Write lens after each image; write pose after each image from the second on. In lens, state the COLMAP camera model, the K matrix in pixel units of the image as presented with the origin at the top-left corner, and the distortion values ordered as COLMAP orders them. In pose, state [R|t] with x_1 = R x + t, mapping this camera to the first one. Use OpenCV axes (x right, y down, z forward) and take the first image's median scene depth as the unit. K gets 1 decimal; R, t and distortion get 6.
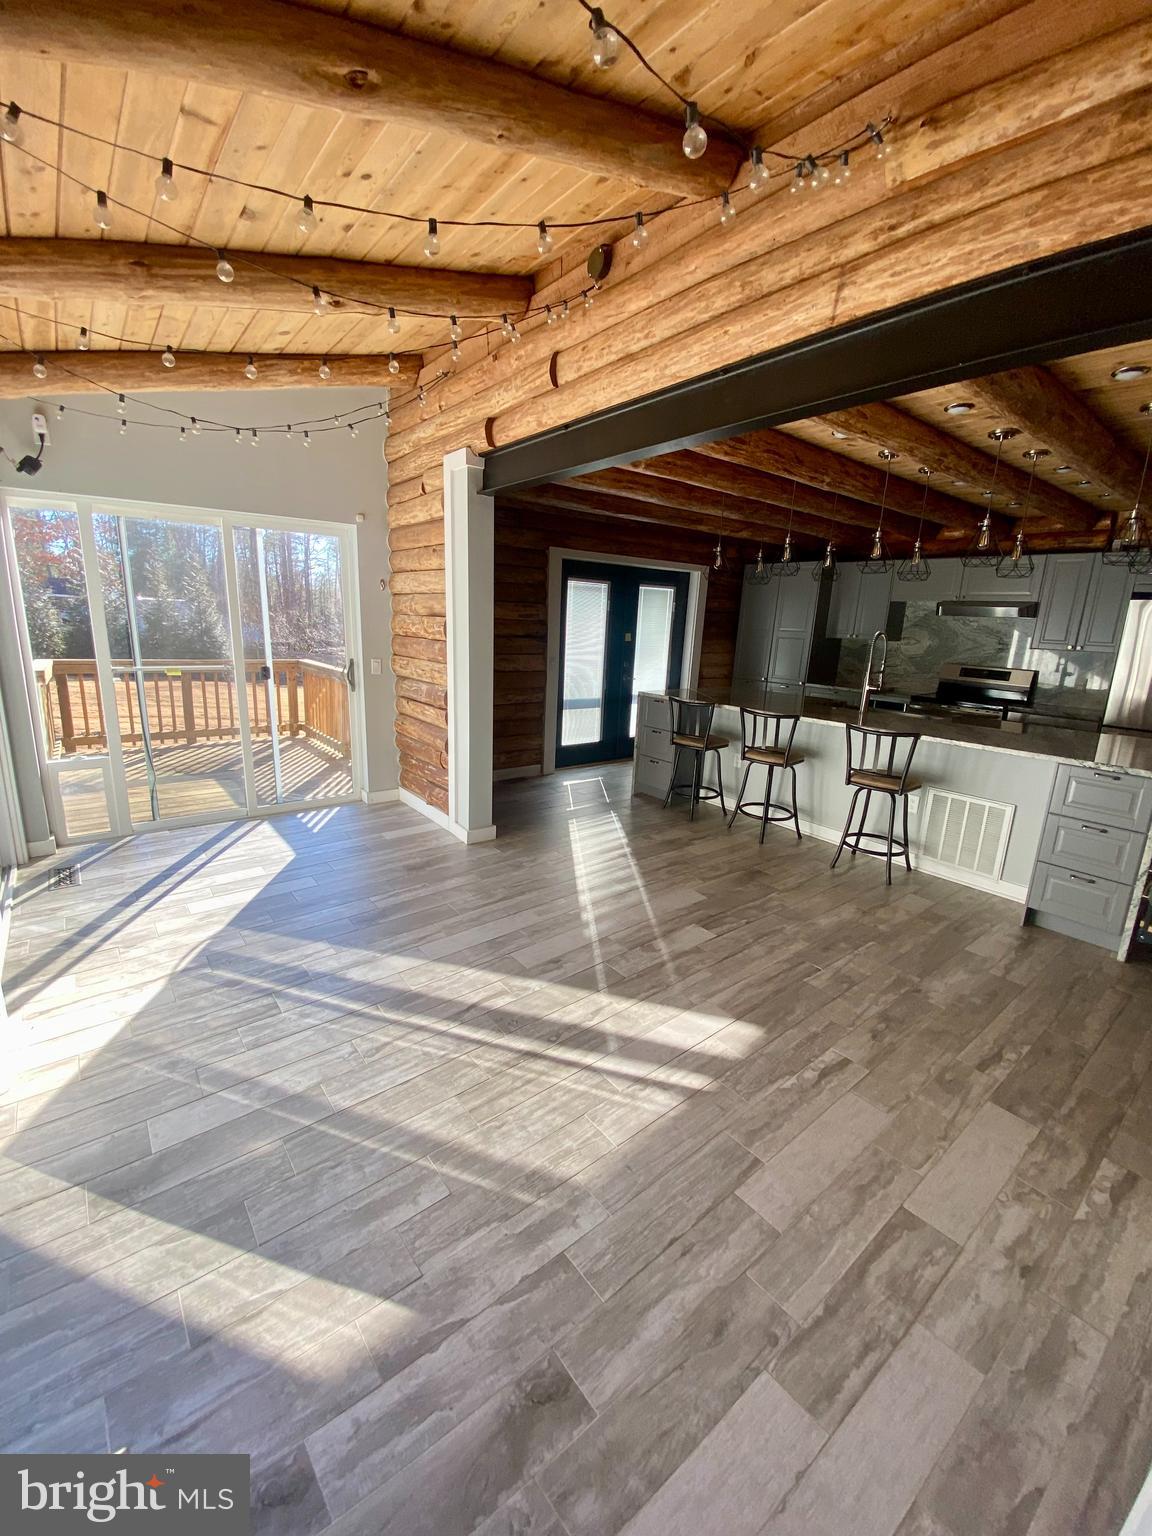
lens RADIAL K [[629.0, 0, 570.6], [0, 629.0, 771.3], [0, 0, 1]] dist [-0.001048, -0.001590]
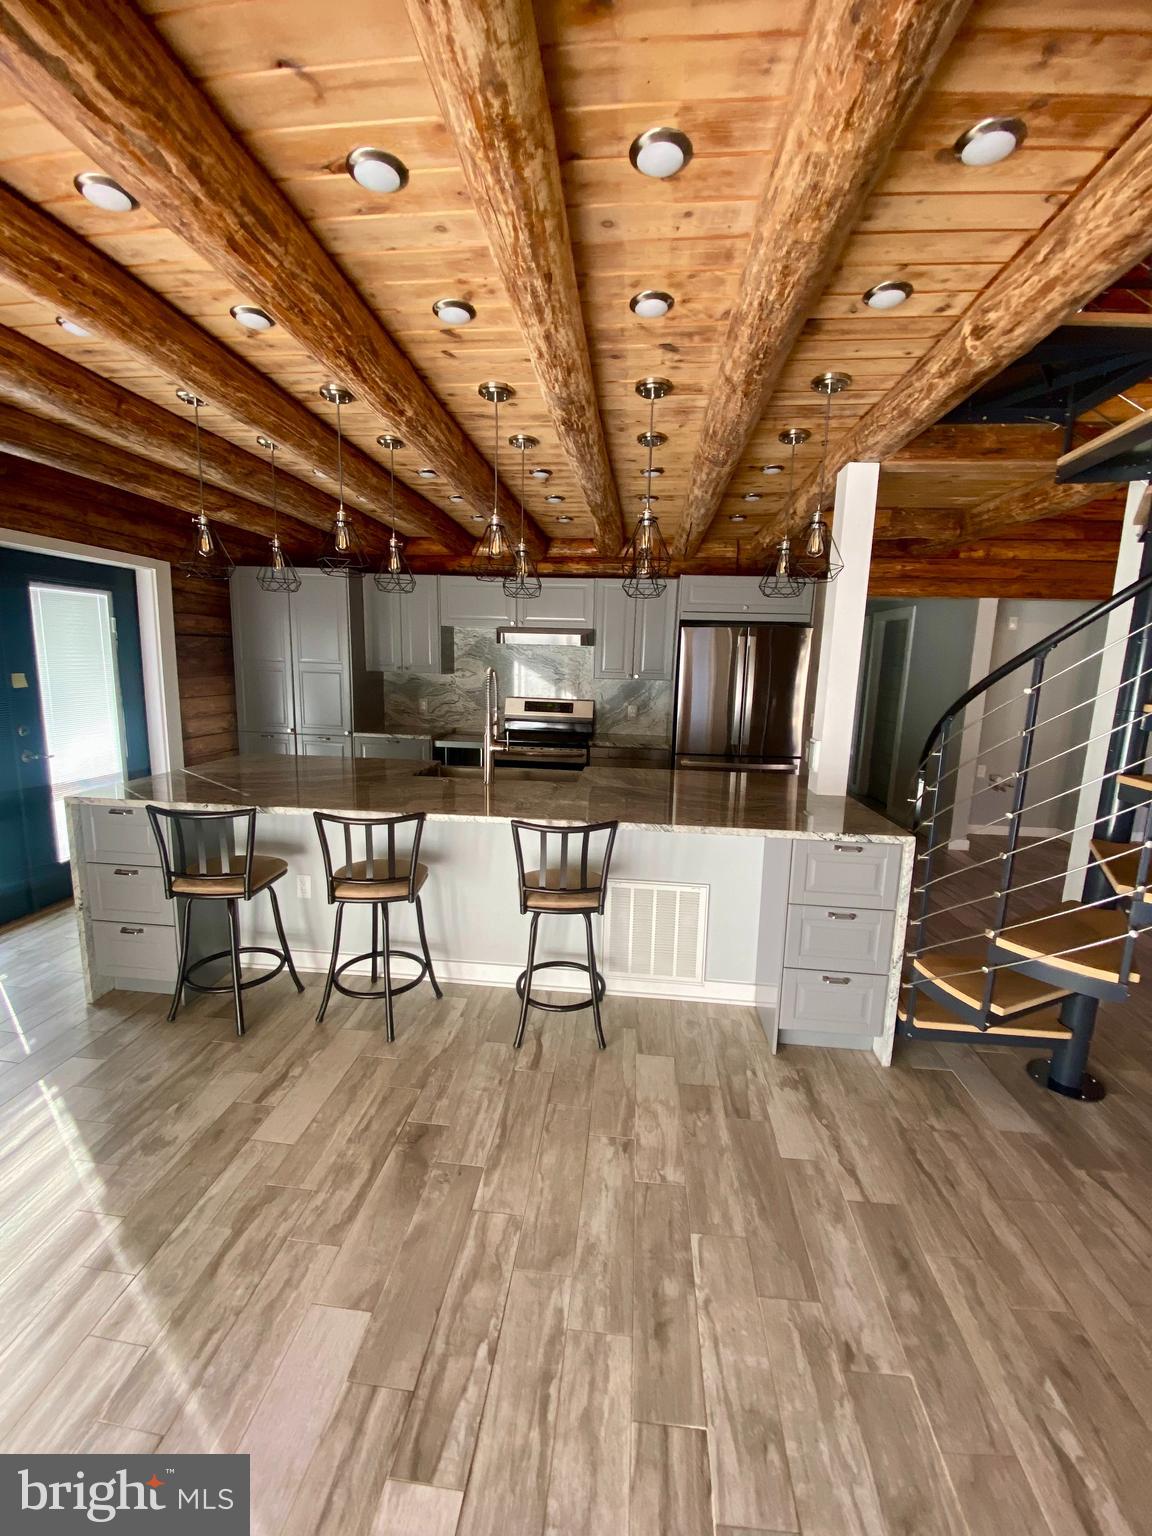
lens RADIAL K [[629.0, 0, 583.2], [0, 629.0, 773.0], [0, 0, 1]] dist [-0.001048, -0.001590]
pose [[0.694443, -0.142874, 0.705221, 0.051712], [0.167608, 0.985248, 0.034559, -0.104816], [-0.699755, 0.094202, 0.708145, 0.415474]]
